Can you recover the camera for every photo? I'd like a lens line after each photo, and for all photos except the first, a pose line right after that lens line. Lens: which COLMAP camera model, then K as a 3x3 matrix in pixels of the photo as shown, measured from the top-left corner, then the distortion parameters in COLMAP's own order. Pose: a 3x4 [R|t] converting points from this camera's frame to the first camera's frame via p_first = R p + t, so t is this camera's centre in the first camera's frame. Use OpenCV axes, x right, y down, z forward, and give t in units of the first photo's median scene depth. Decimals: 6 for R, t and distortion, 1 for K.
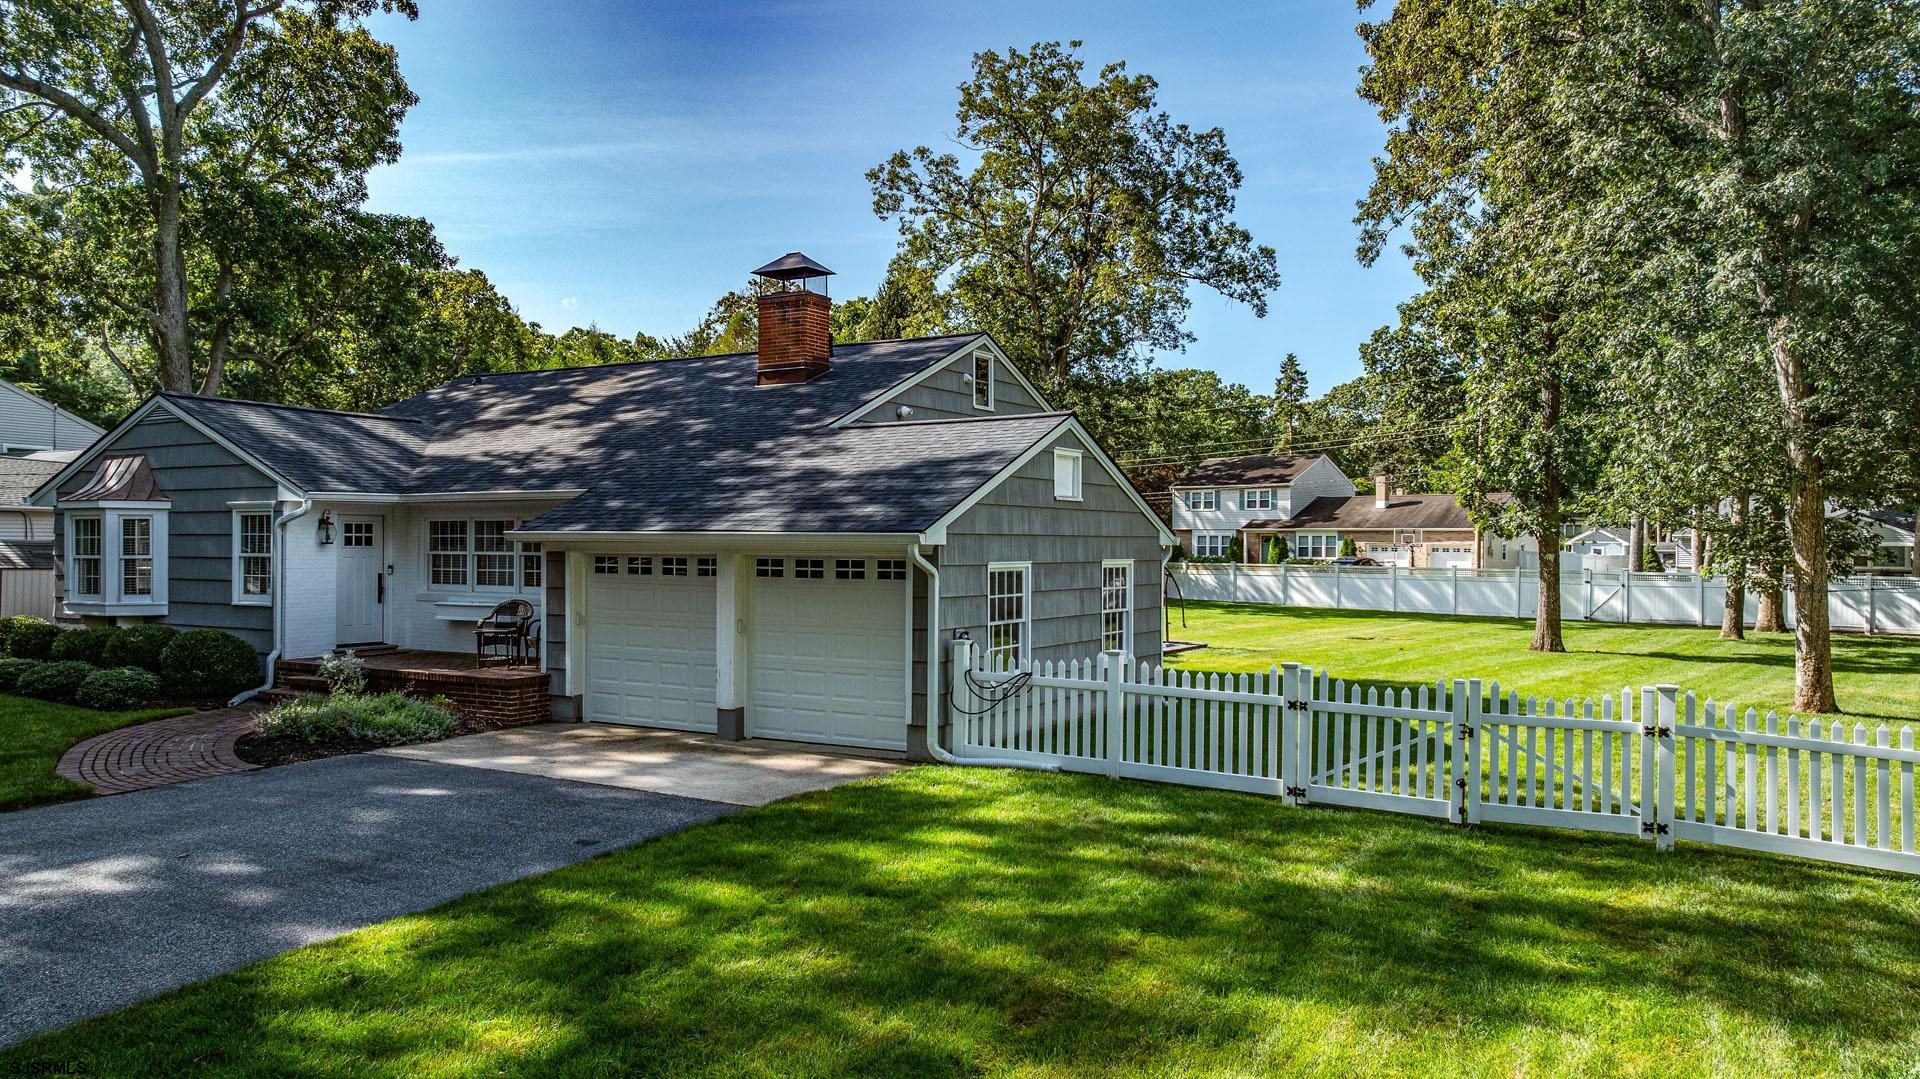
lens RADIAL K [[1349.2, 0, 962.3], [0, 1349.2, 553.0], [0, 0, 1]] dist [-0.016048, -0.003955]
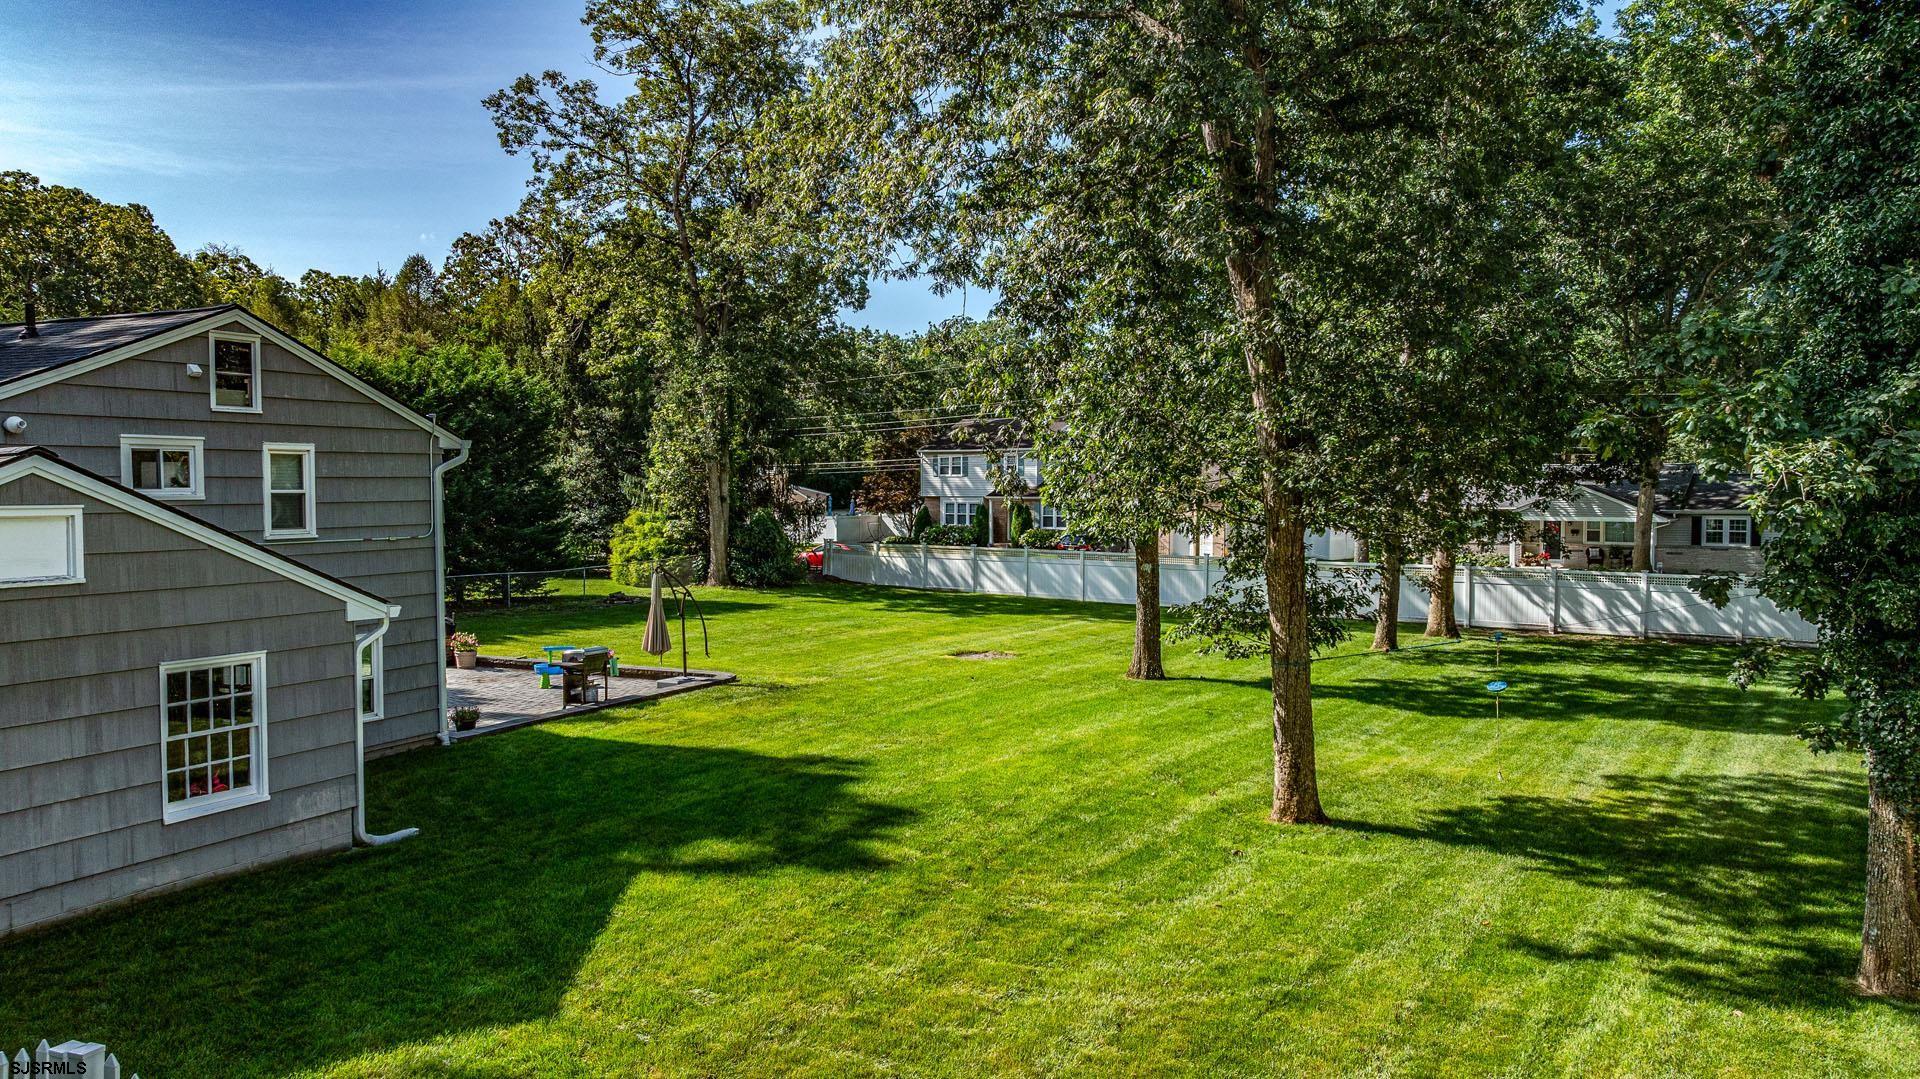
lens RADIAL K [[1349.2, 0, 970.7], [0, 1349.2, 538.9], [0, 0, 1]] dist [-0.016048, -0.003955]
pose [[0.994792, -0.006485, 0.101718, 0.171031], [0.003365, 0.999519, 0.030817, -0.029723], [-0.101869, -0.030314, 0.994336, 0.118836]]
